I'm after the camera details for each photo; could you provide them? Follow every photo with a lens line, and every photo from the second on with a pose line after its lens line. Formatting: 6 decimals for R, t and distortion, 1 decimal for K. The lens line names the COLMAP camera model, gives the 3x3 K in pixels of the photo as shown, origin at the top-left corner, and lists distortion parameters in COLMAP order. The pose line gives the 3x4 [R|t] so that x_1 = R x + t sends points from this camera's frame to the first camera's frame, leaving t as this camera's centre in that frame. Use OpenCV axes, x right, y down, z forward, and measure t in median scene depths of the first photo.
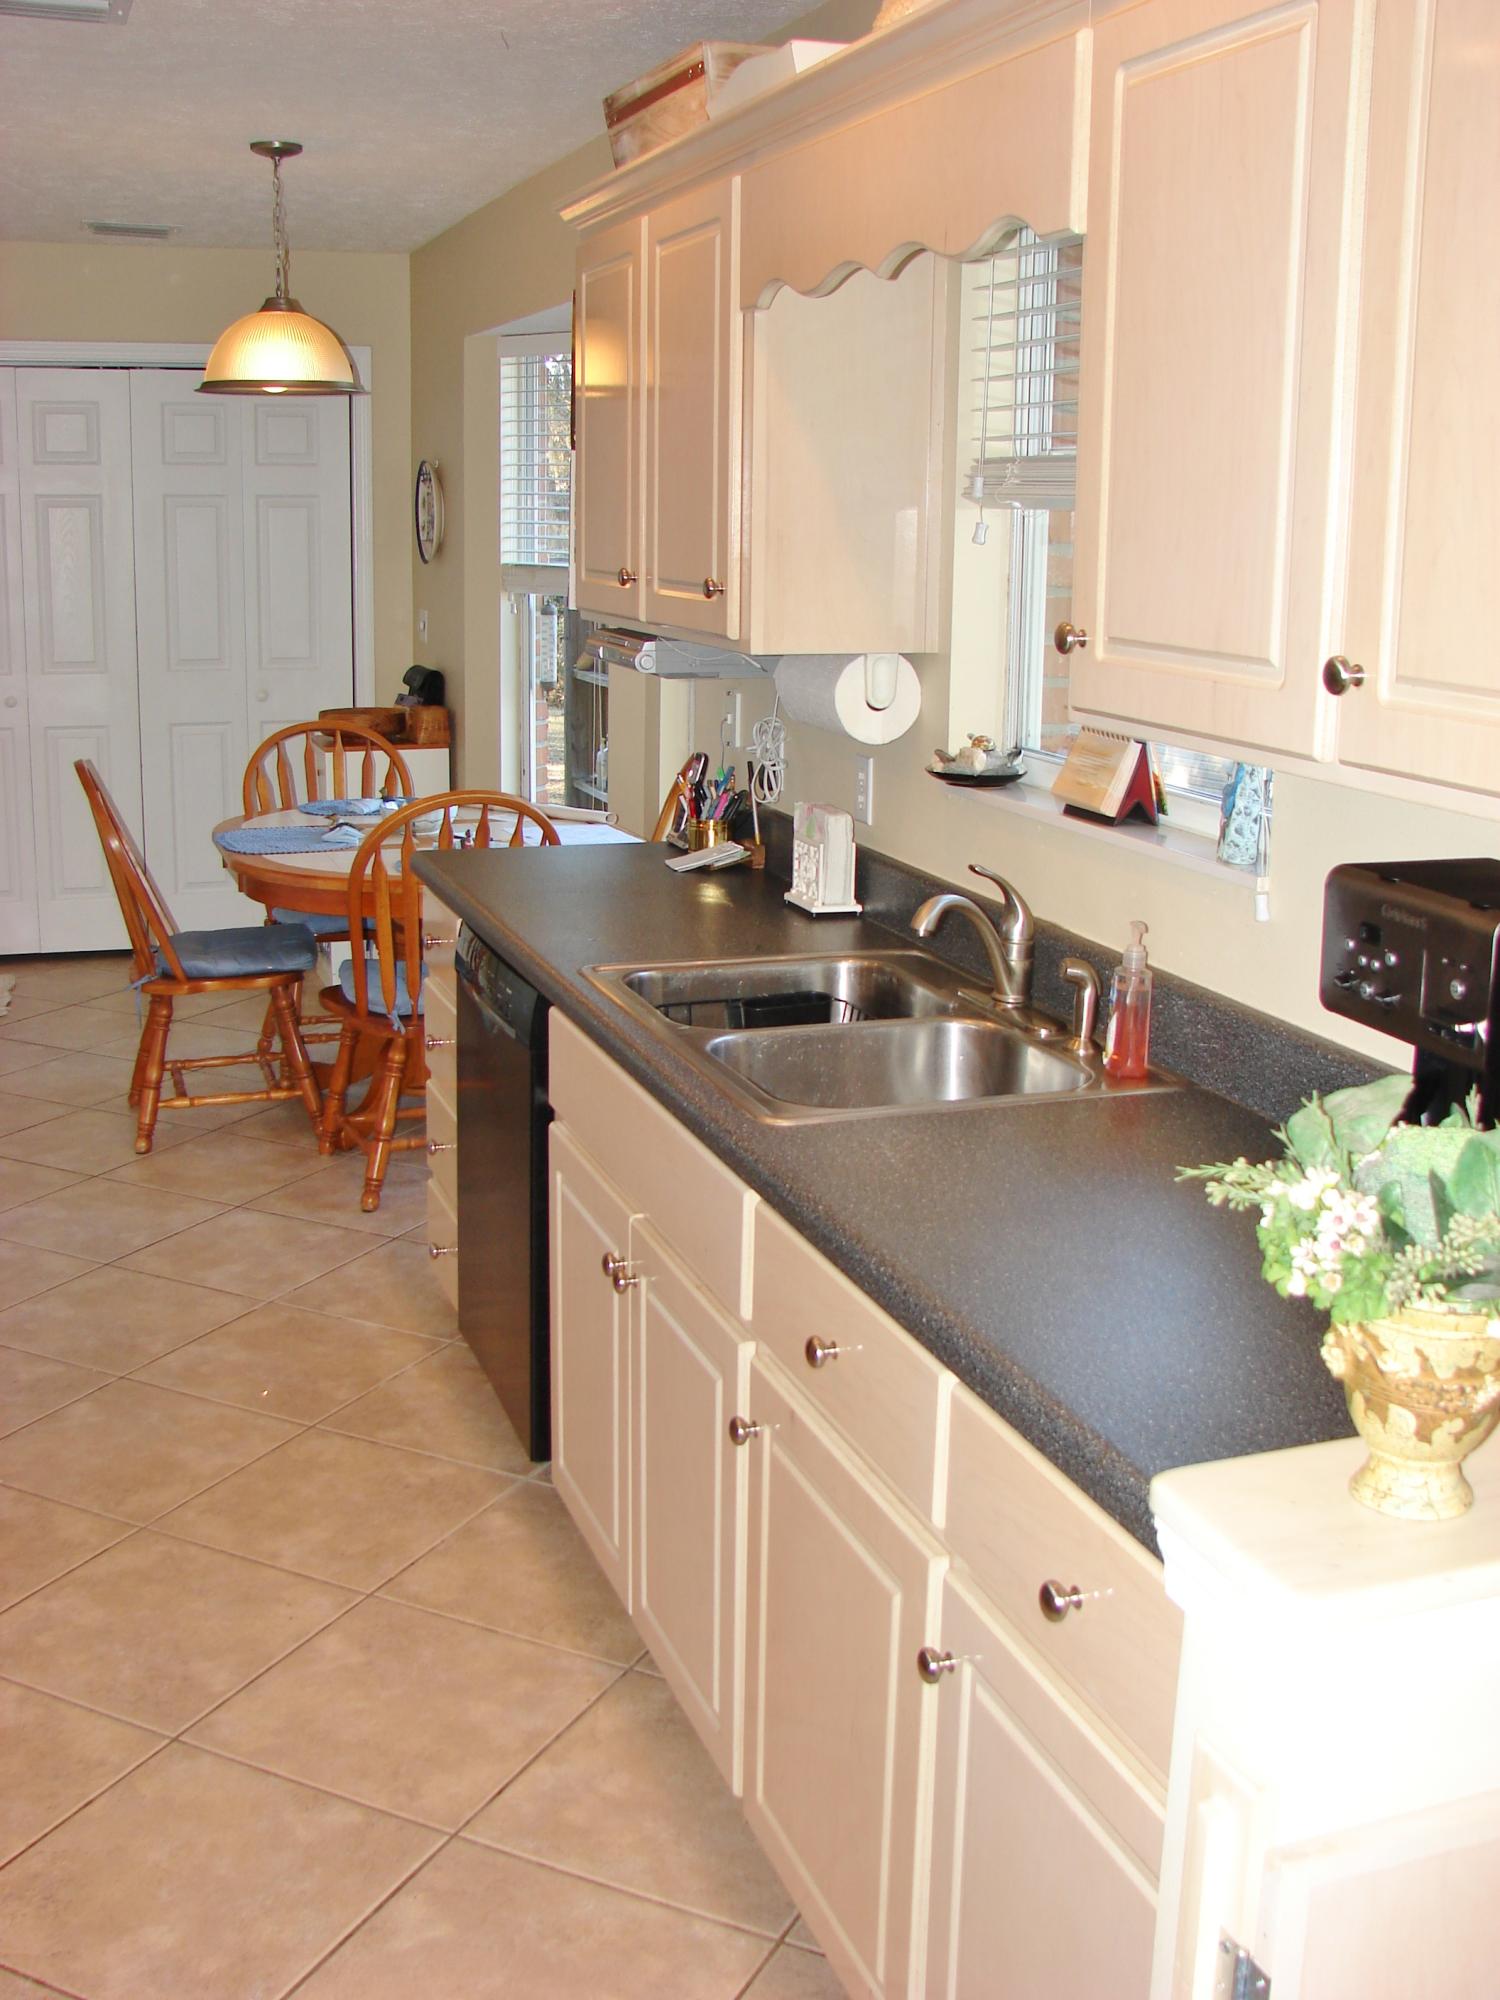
lens RADIAL K [[2187.9, 0, 750.0], [0, 2187.9, 1000.0], [0, 0, 1]] dist [-0.137051, 0.028494]
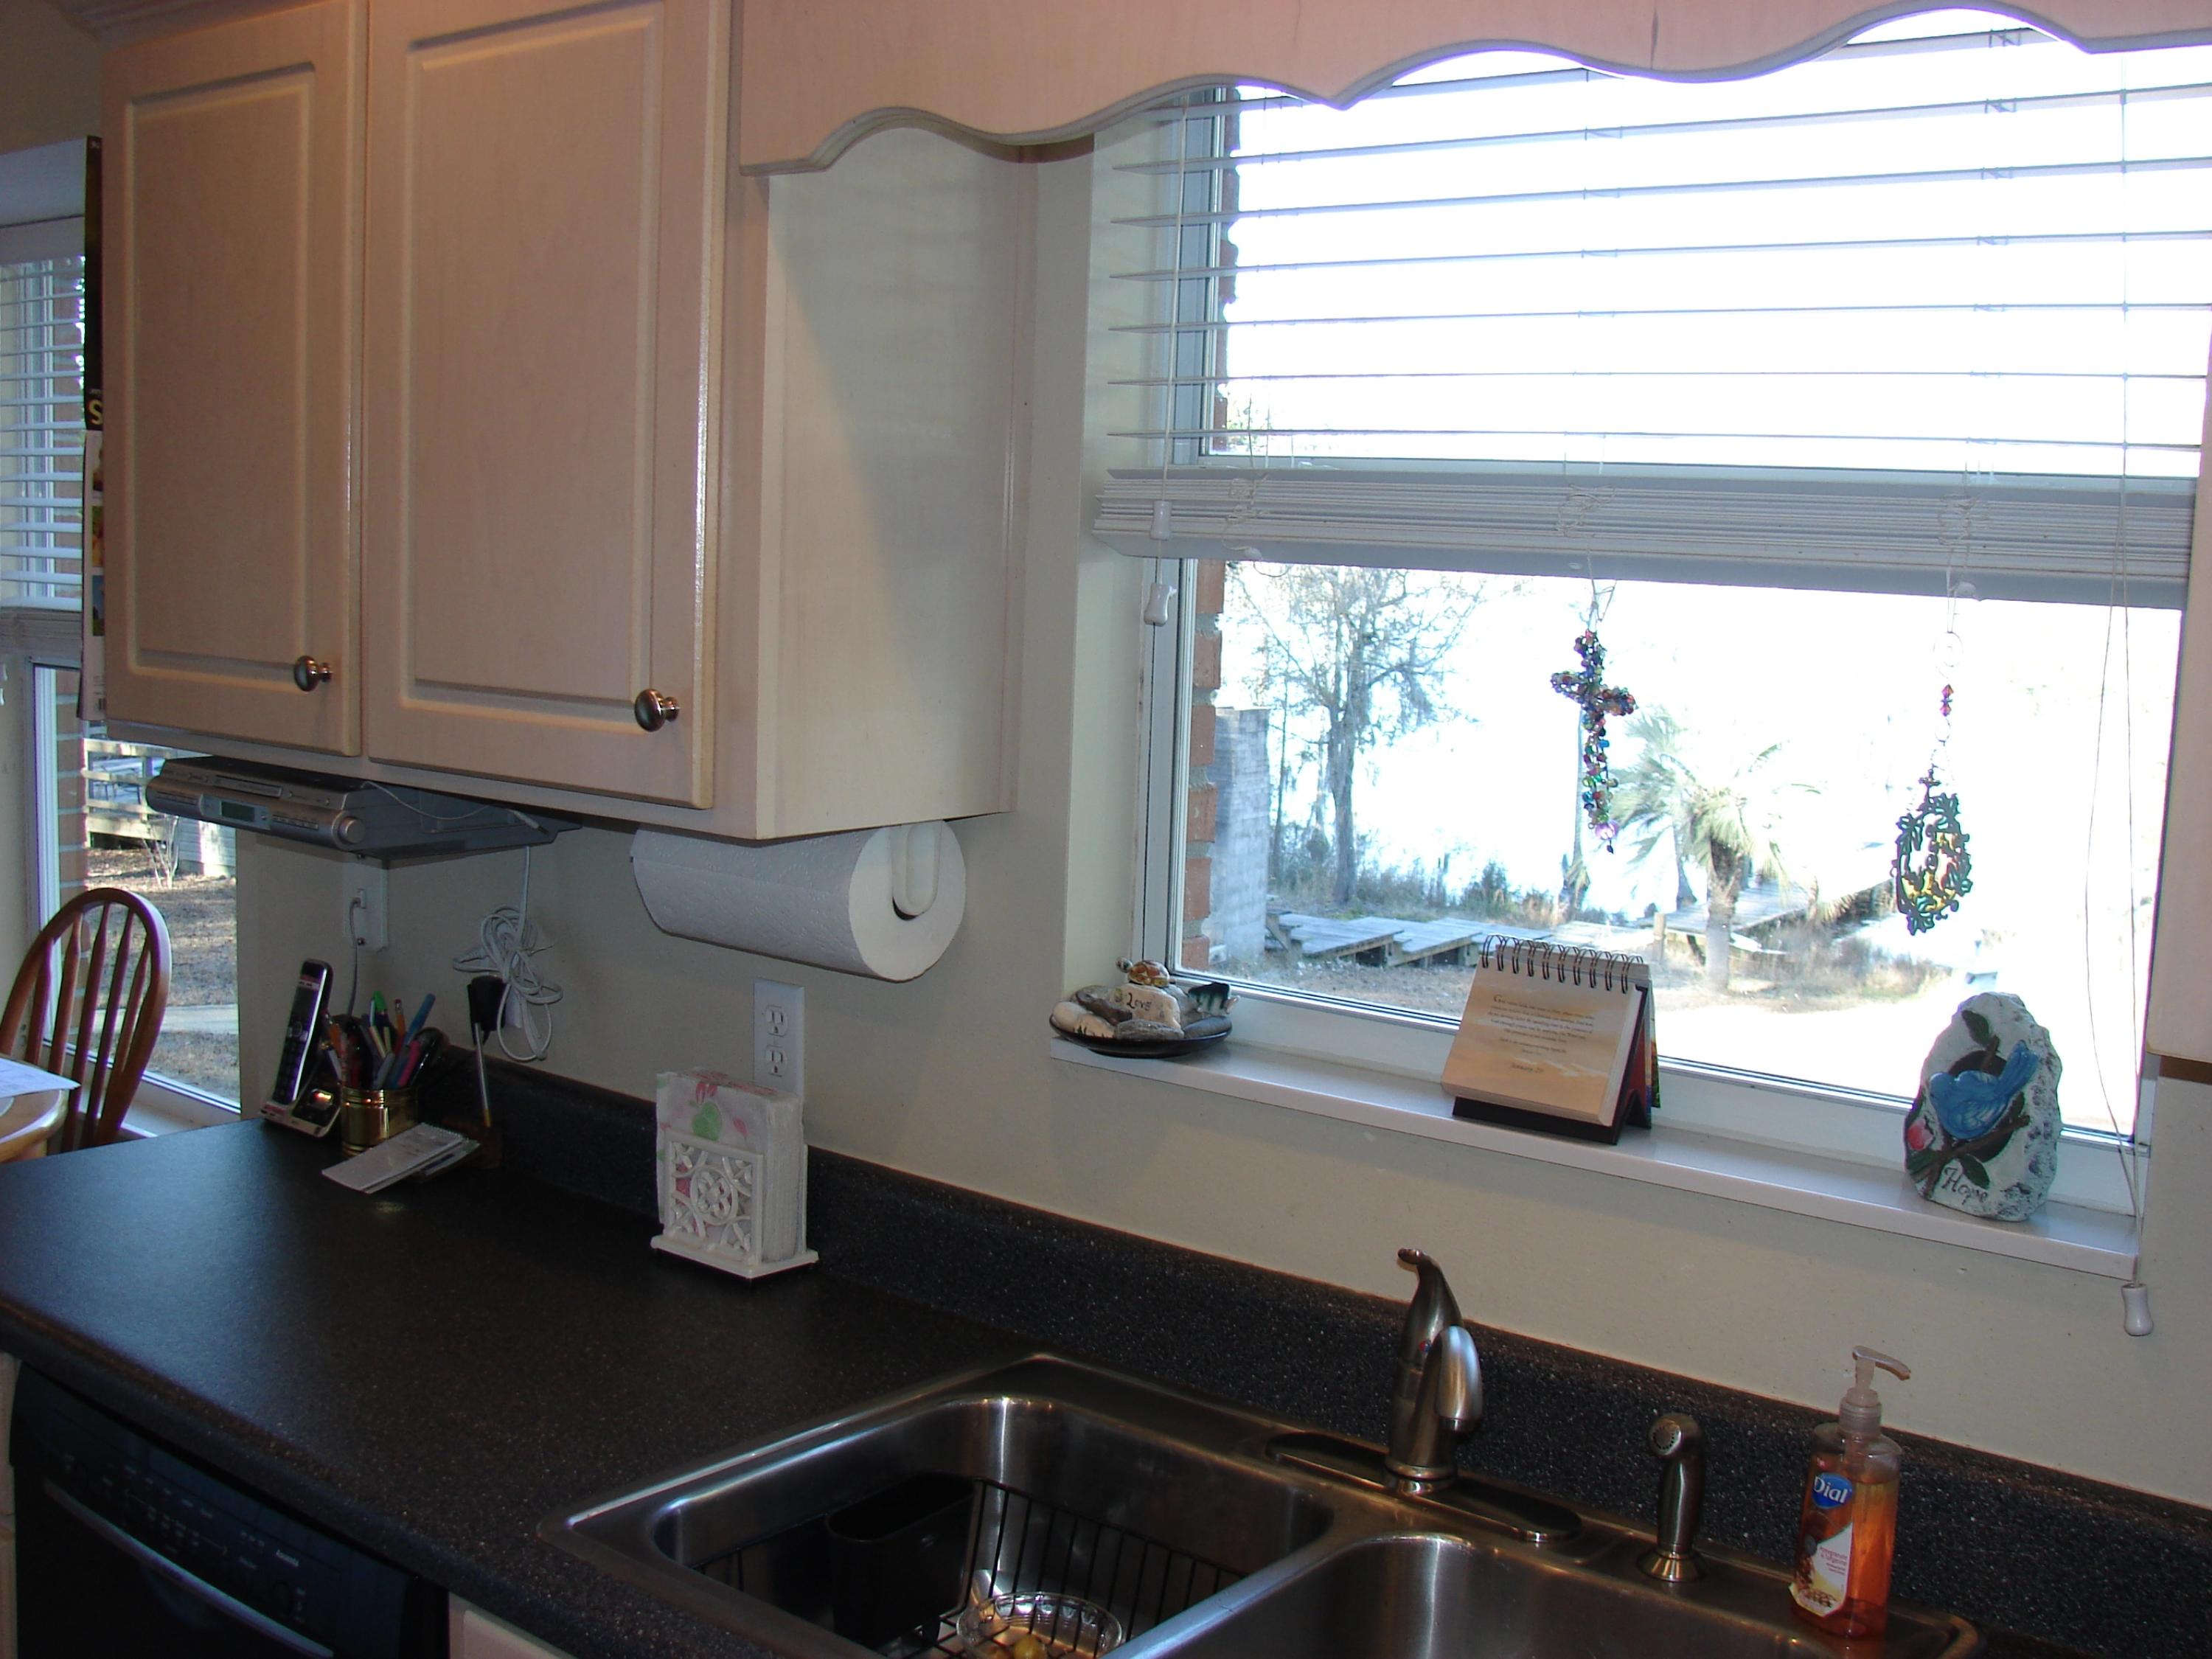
lens RADIAL K [[2419.9, 0, 1106.0], [0, 2419.9, 829.5], [0, 0, 1]] dist [-0.137051, 0.028494]
pose [[0.846922, -0.049661, 0.529393, -0.174857], [0.095622, 0.993622, -0.059767, -0.089868], [-0.523048, 0.101240, 0.846269, 0.359922]]
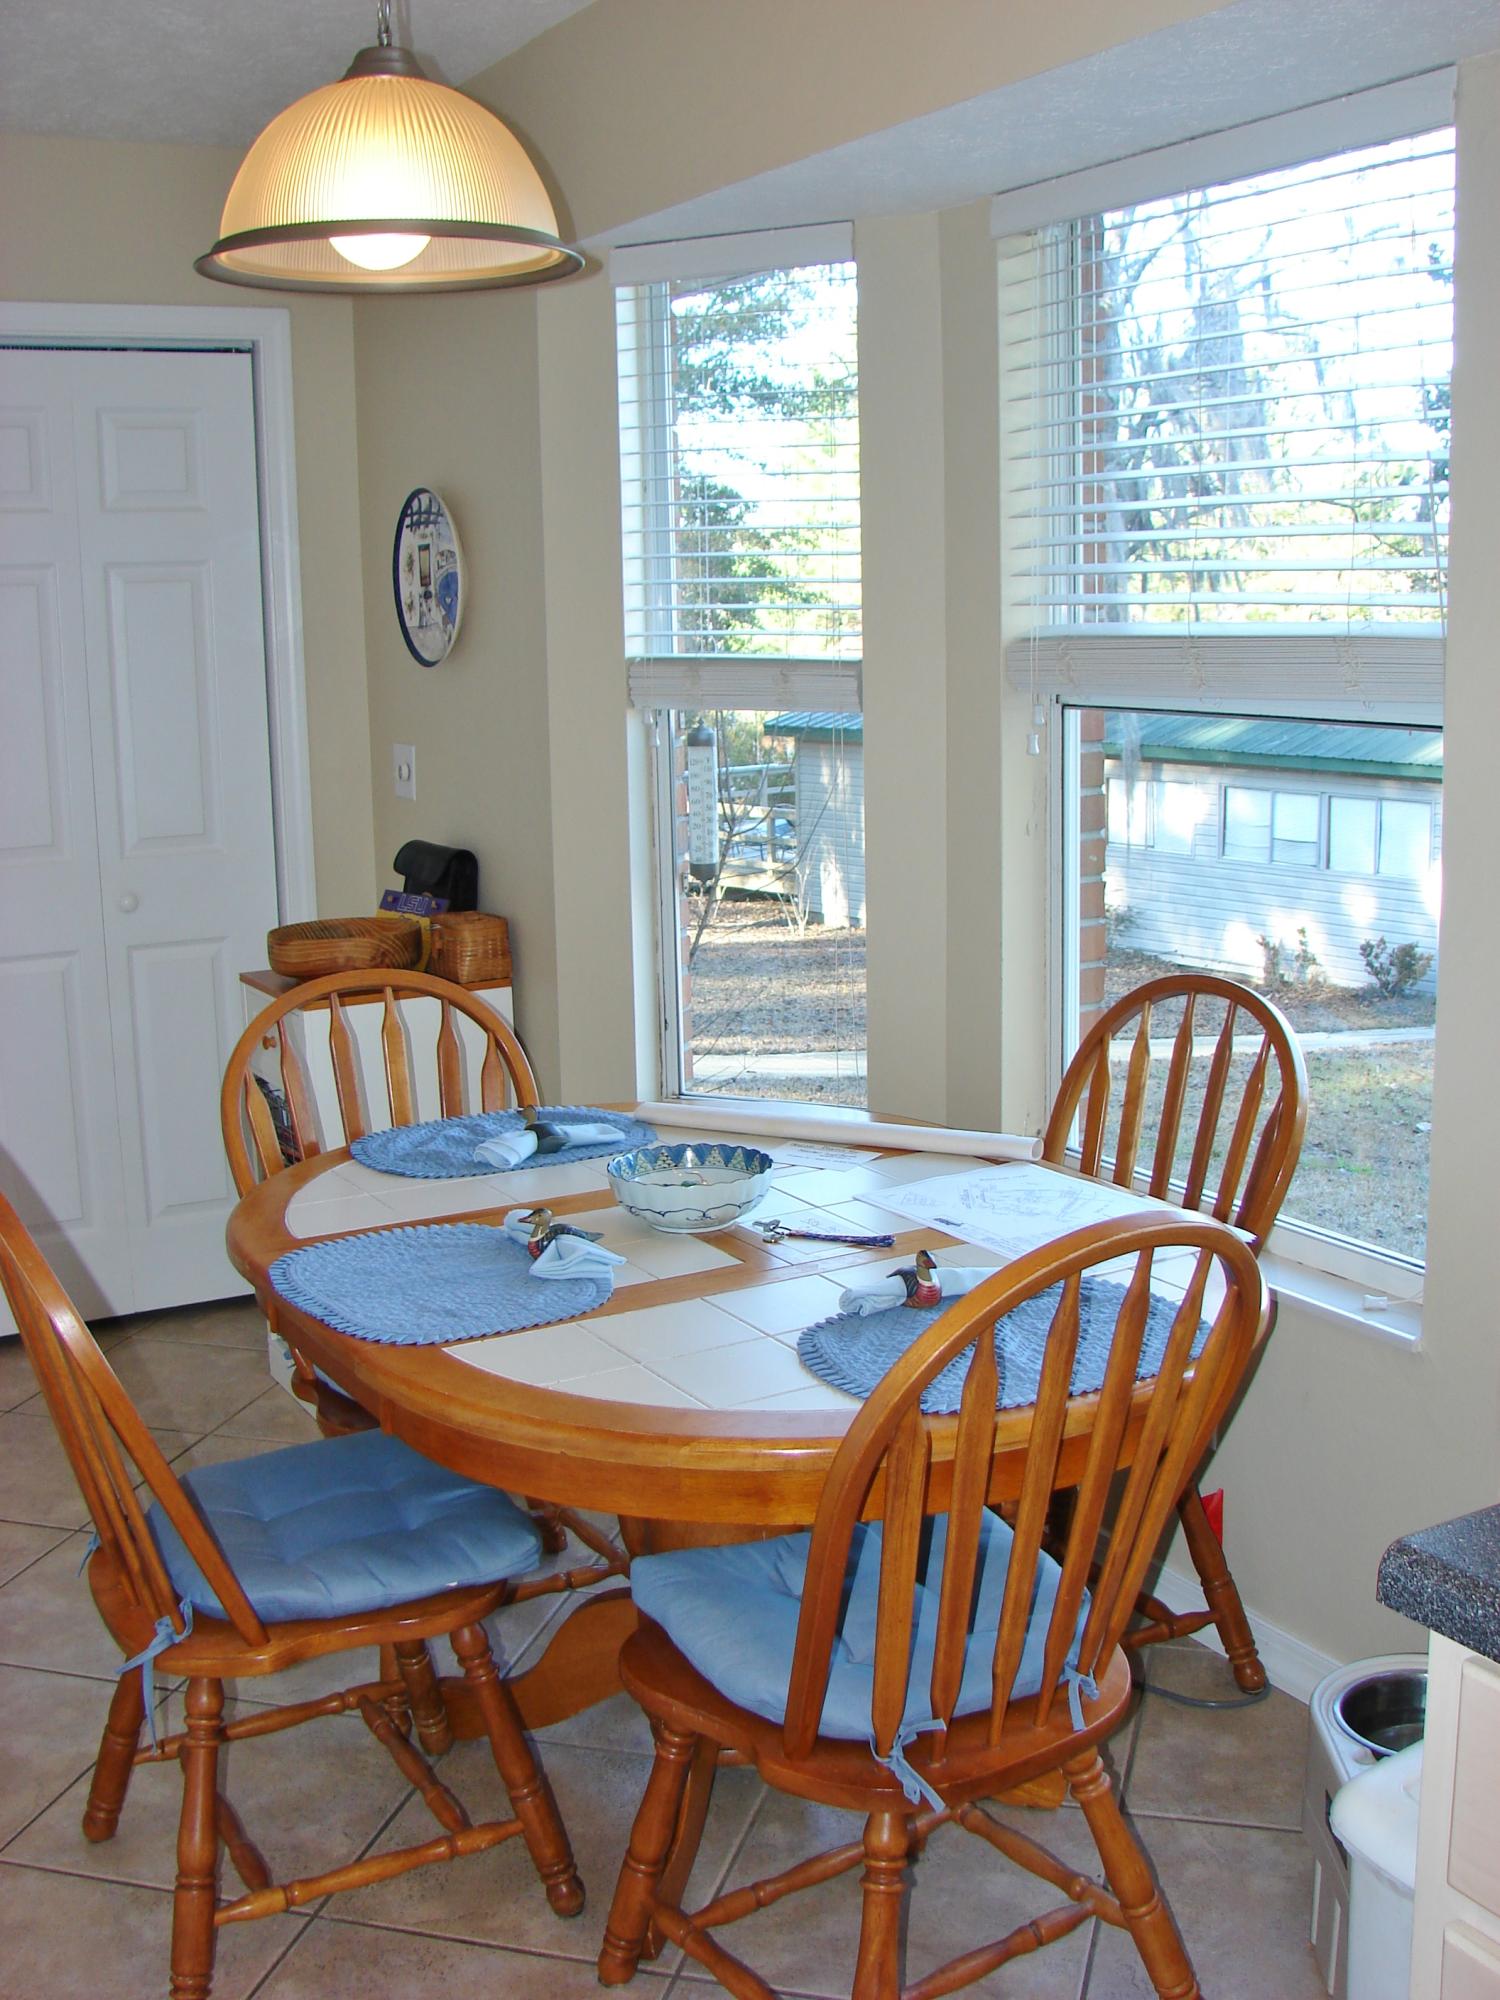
lens RADIAL K [[2187.9, 0, 750.0], [0, 2187.9, 1000.0], [0, 0, 1]] dist [-0.137051, 0.028494]
pose [[0.982317, -0.069926, 0.173678, -0.272260], [0.077574, 0.996276, -0.037637, -0.132135], [-0.170399, 0.050444, 0.984083, 0.659105]]
